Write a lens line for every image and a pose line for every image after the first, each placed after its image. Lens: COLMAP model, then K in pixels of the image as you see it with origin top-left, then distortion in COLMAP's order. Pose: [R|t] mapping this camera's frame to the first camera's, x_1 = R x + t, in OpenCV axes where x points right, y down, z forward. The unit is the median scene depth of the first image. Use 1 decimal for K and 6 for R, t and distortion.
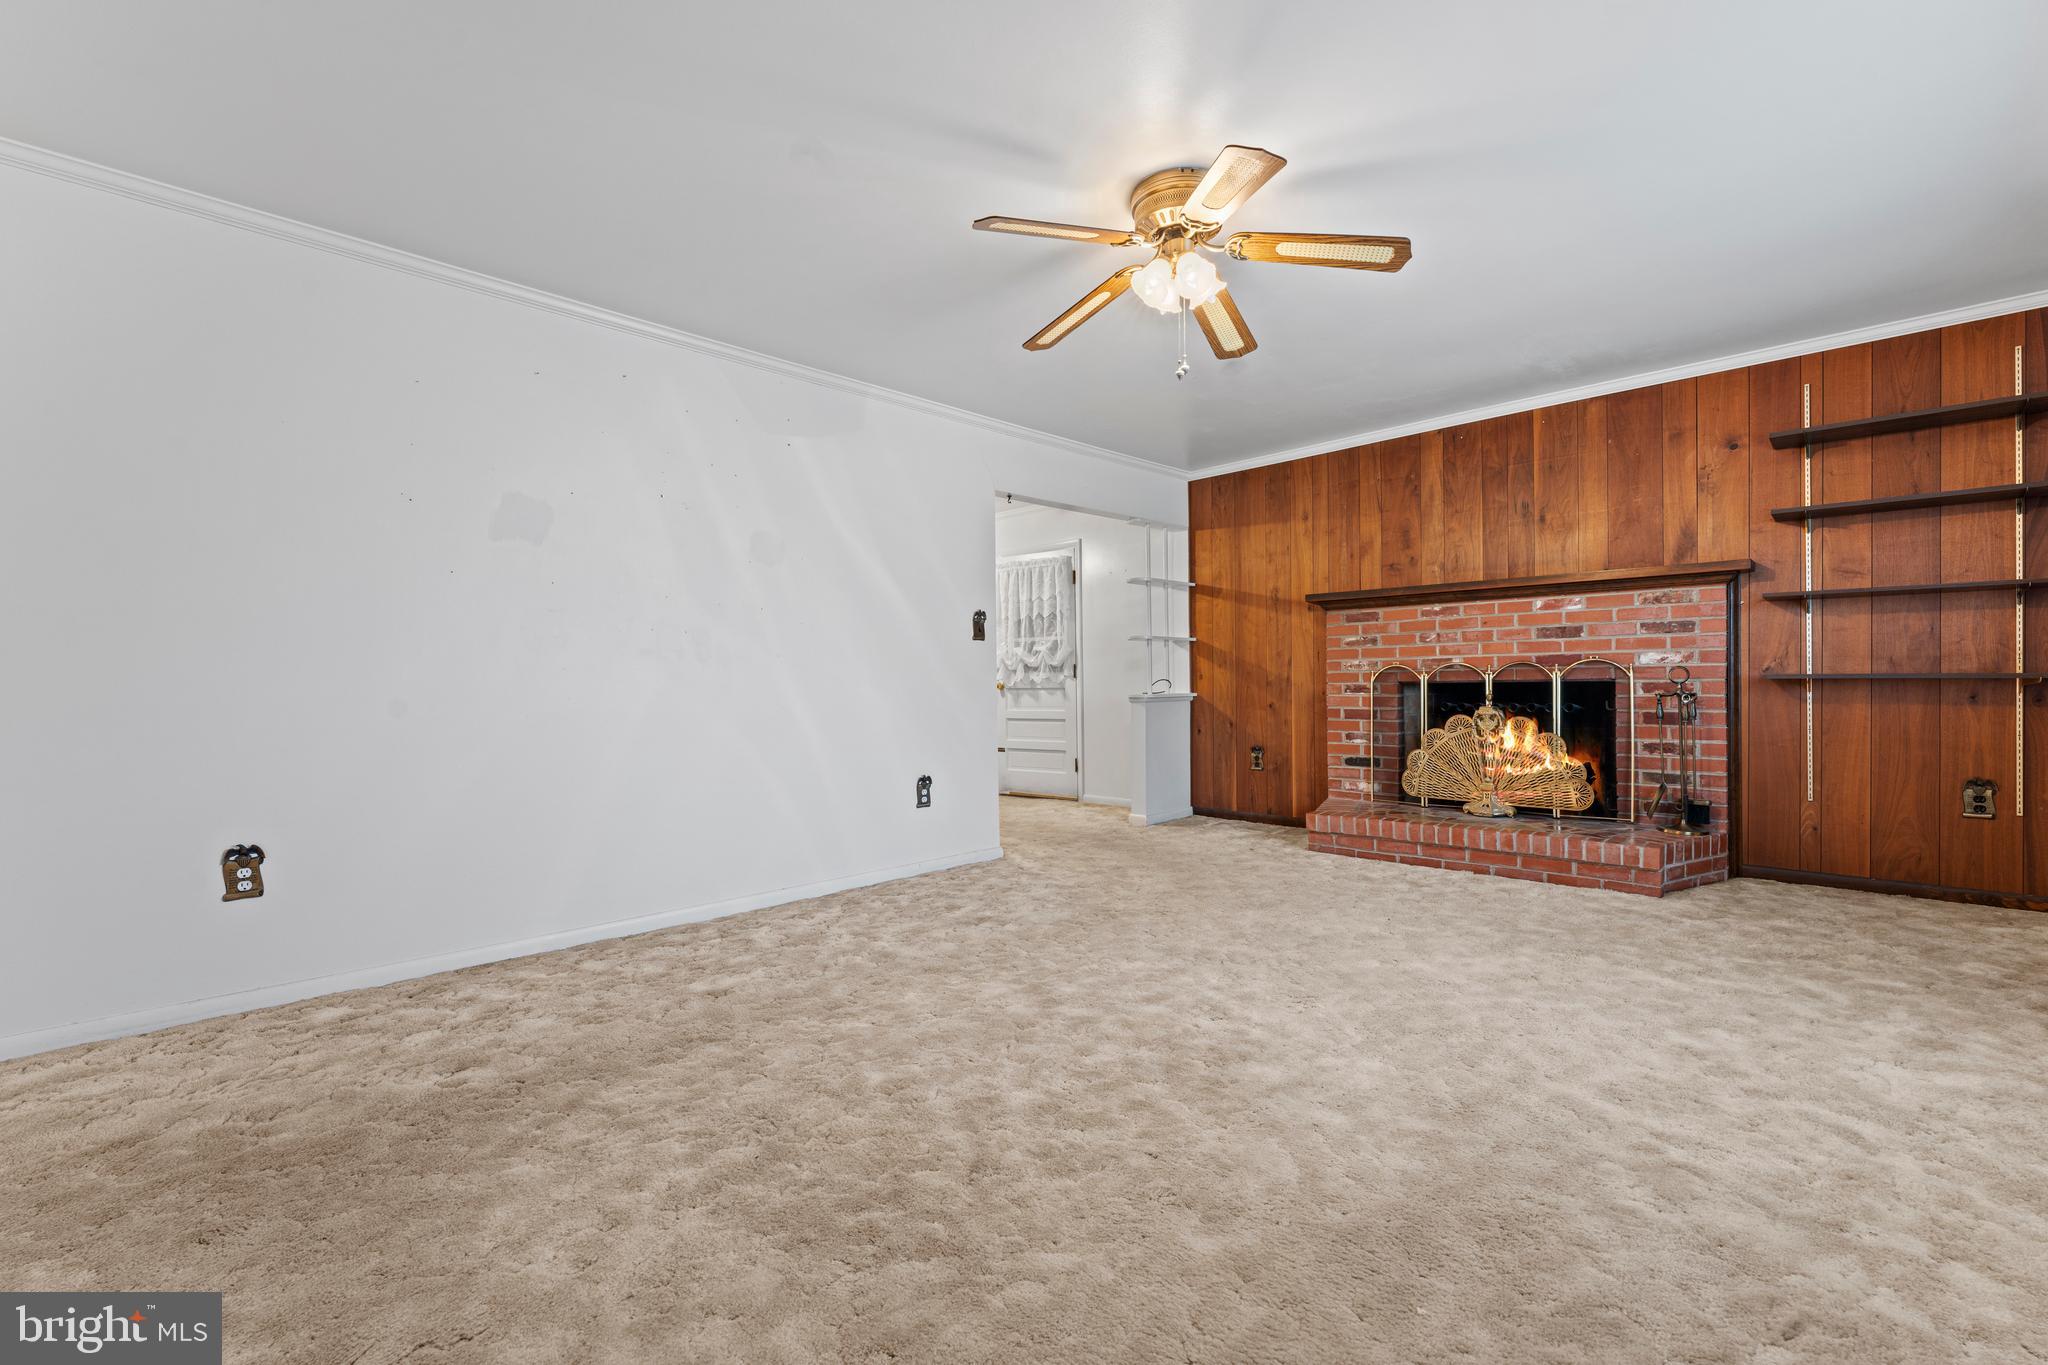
lens RADIAL K [[833.7, 0, 1038.4], [0, 833.7, 685.8], [0, 0, 1]] dist [0.001763, 0.000776]
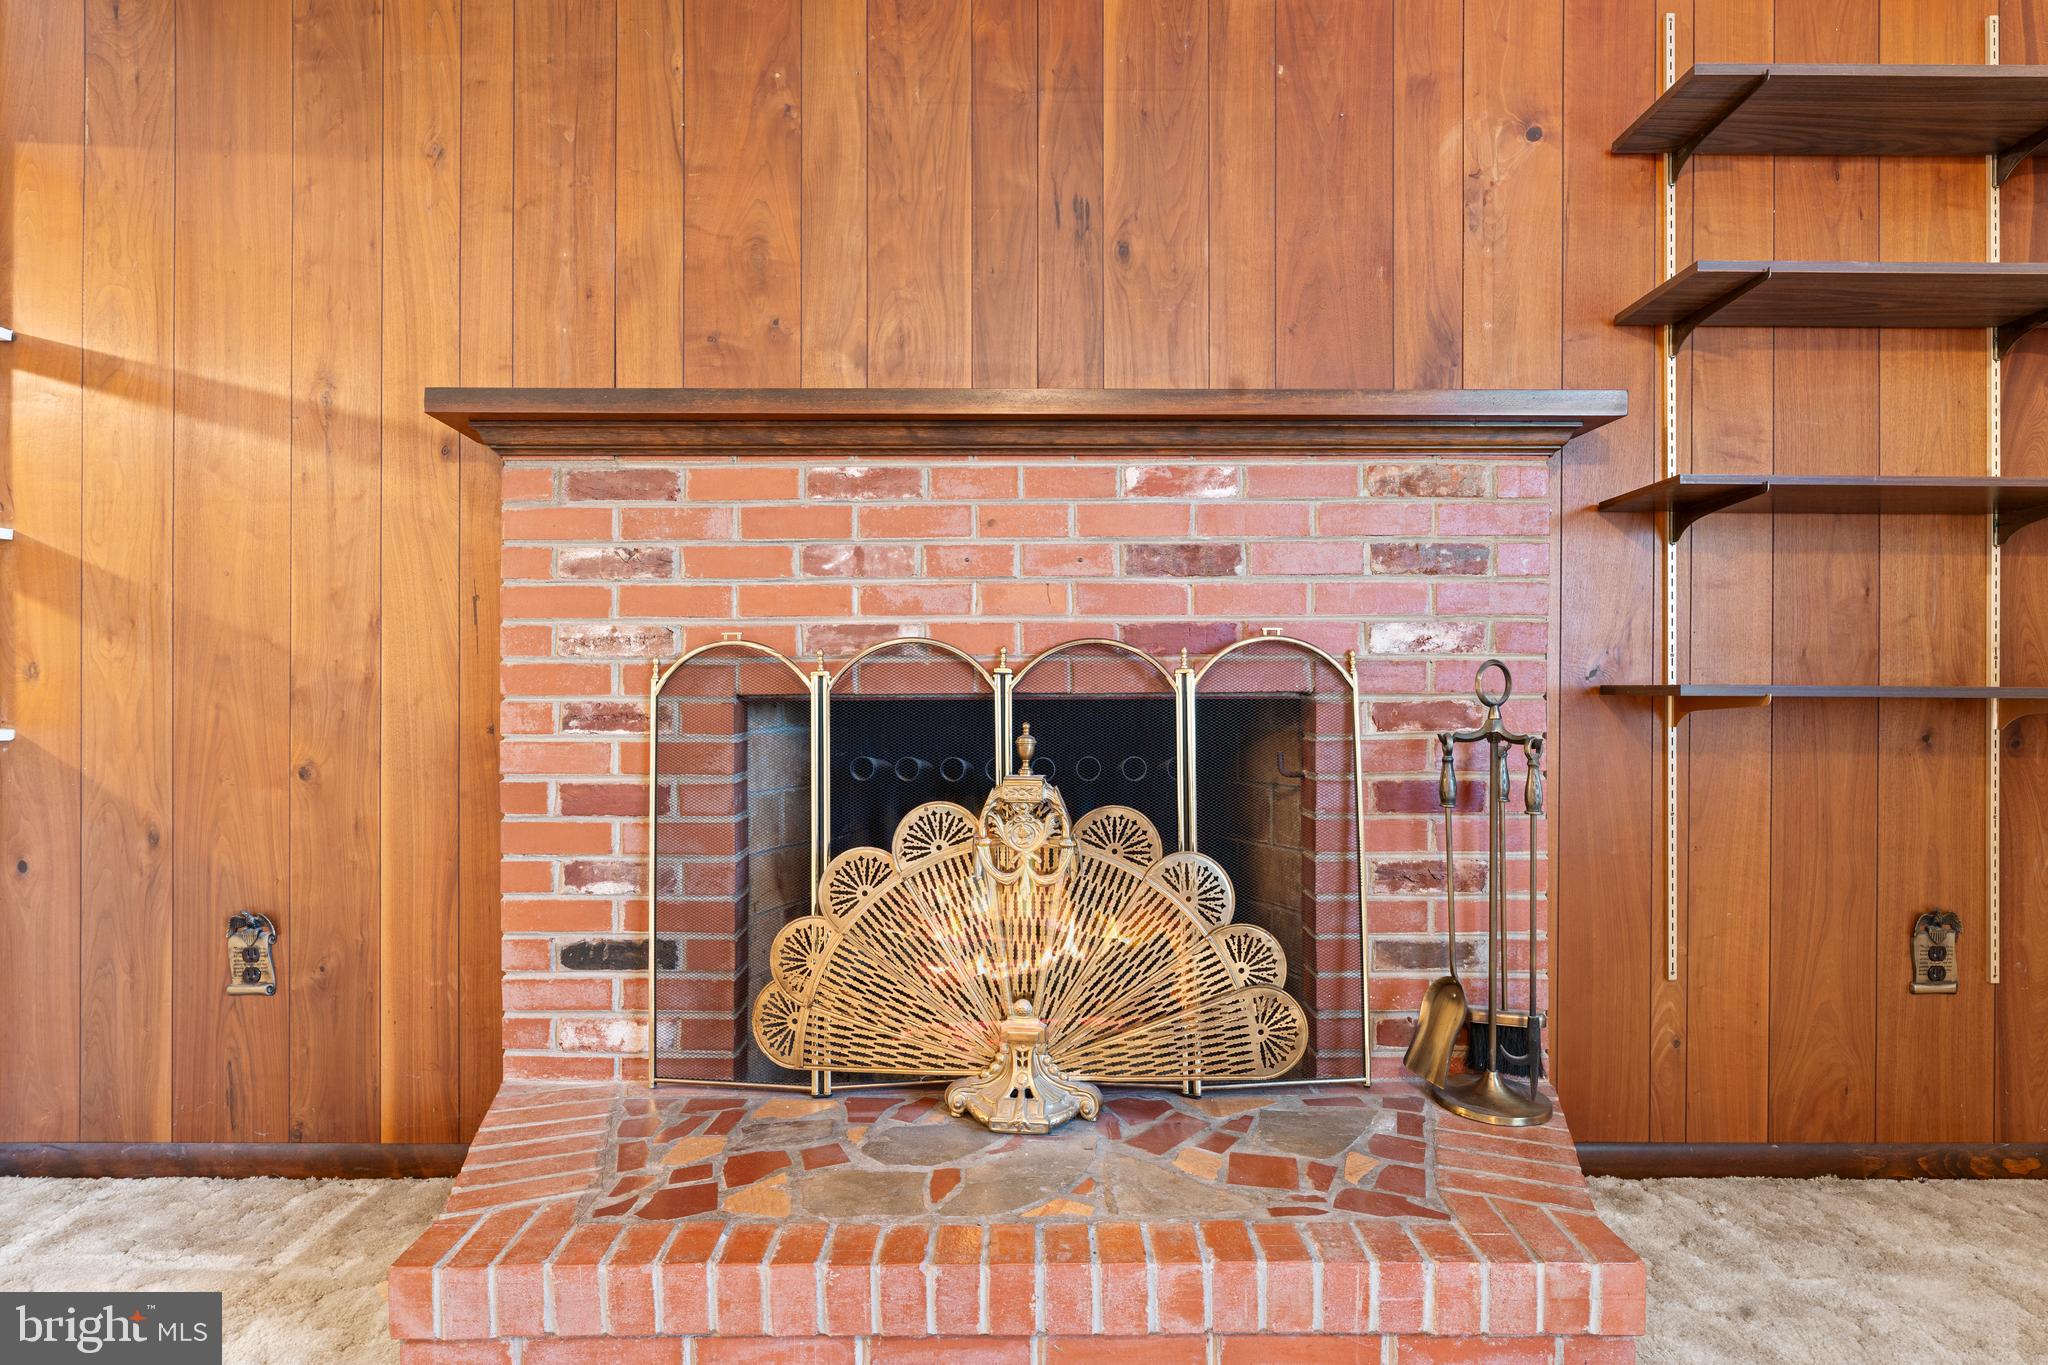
lens RADIAL K [[1041.7, 0, 1023.9], [0, 1041.7, 689.4], [0, 0, 1]] dist [-0.007586, -0.000142]
pose [[0.715331, 0.008914, 0.698729, 0.254198], [-0.005488, 0.999959, -0.007139, -0.005227], [-0.698765, 0.001272, 0.715351, 0.697740]]
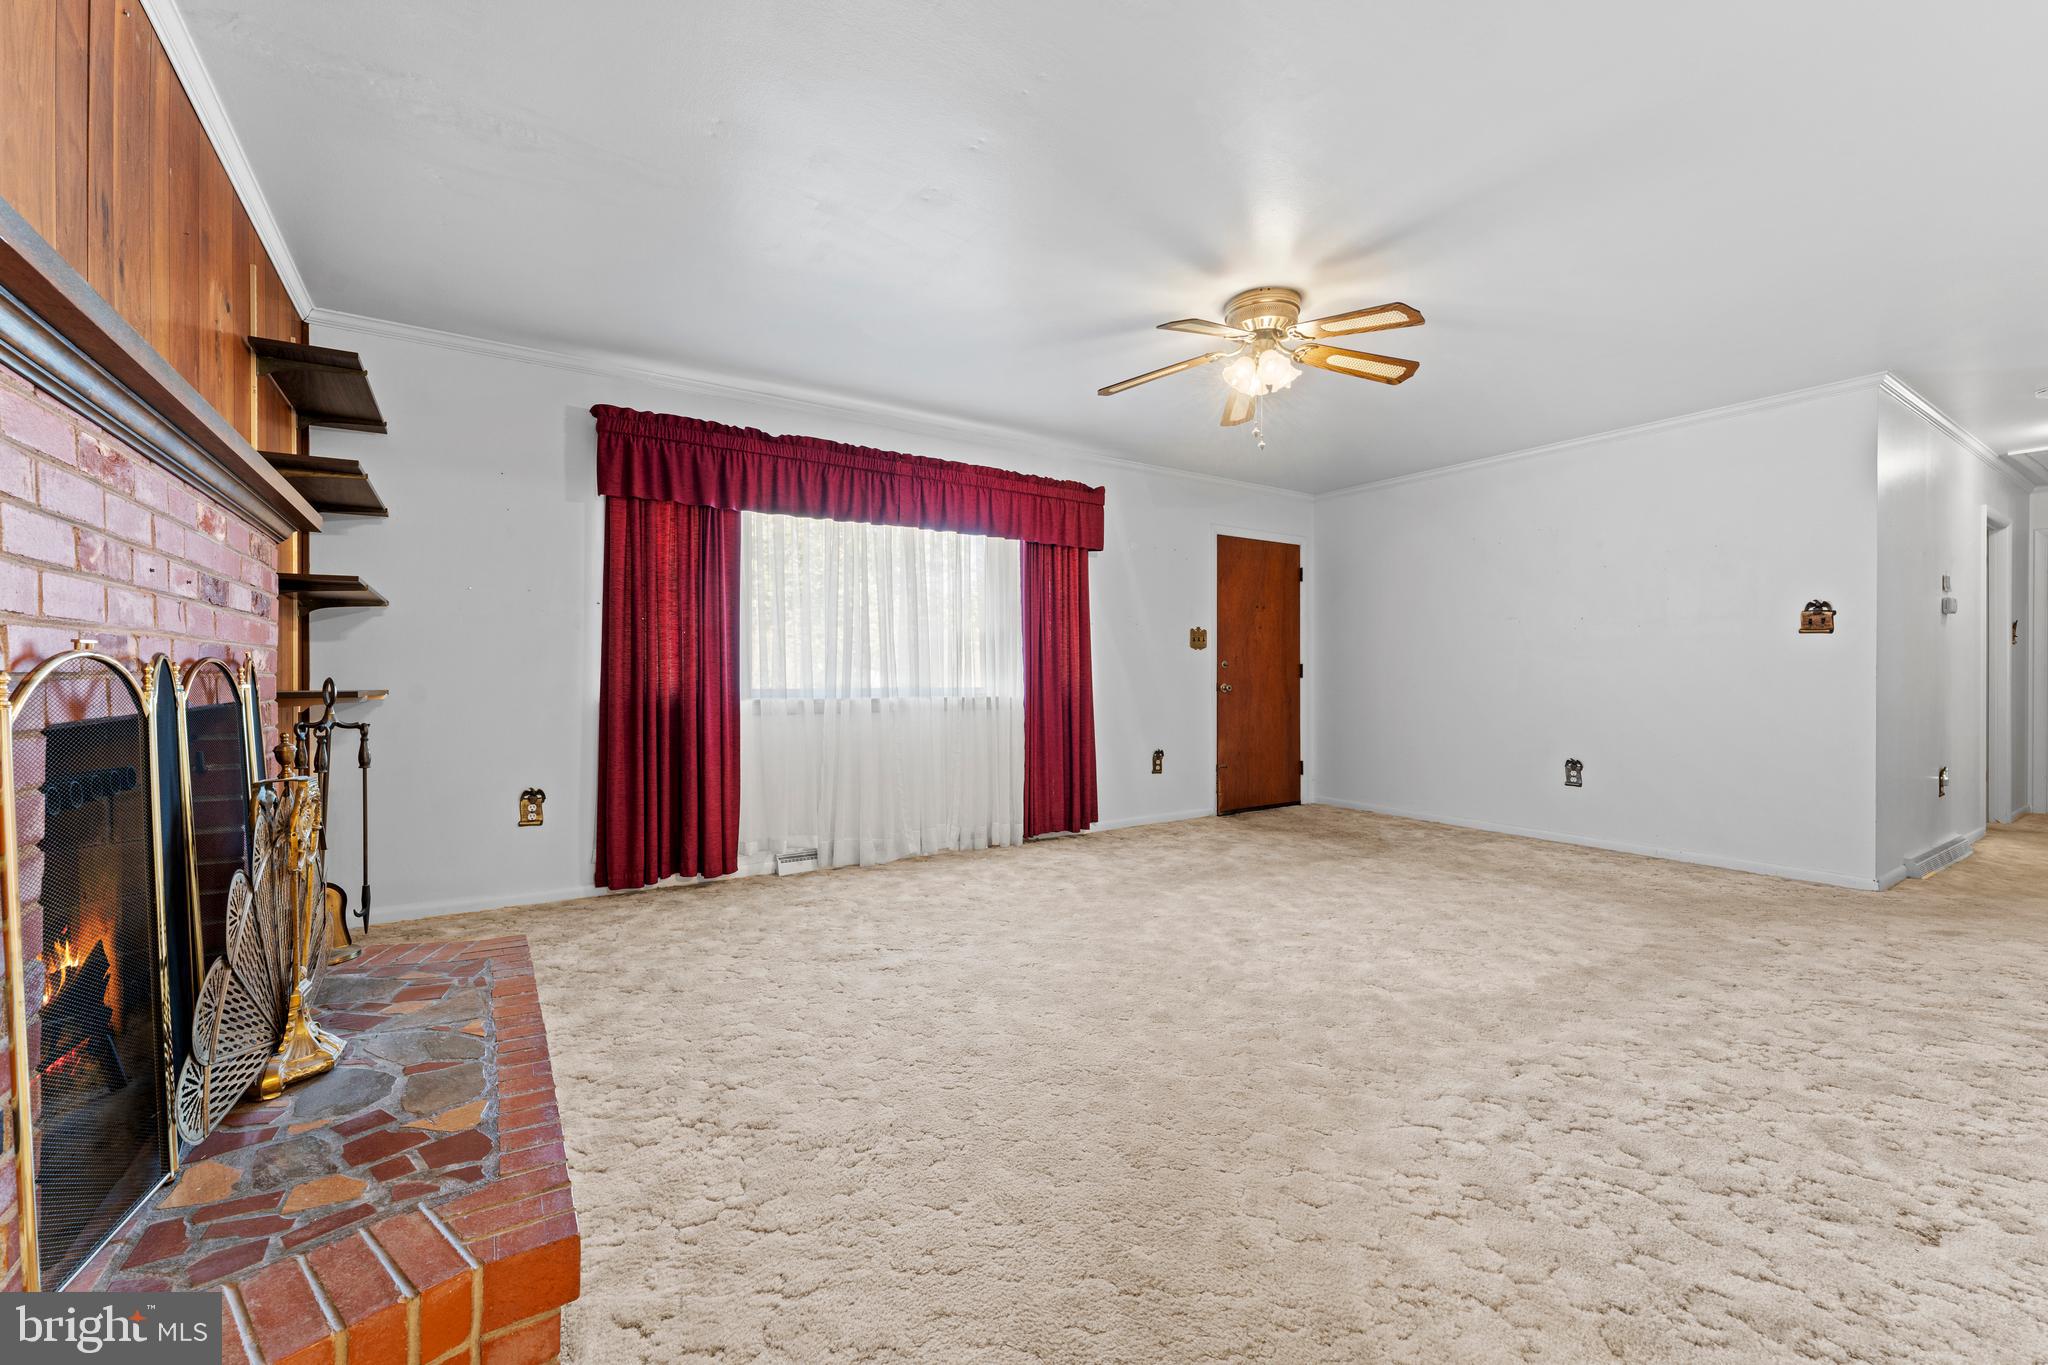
lens RADIAL K [[833.7, 0, 1021.6], [0, 833.7, 680.8], [0, 0, 1]] dist [0.001763, 0.000776]
pose [[-0.974798, 0.009390, 0.222890, 0.134965], [0.010420, 0.999940, 0.003447, -0.014413], [-0.222844, 0.005682, -0.974838, 1.272829]]
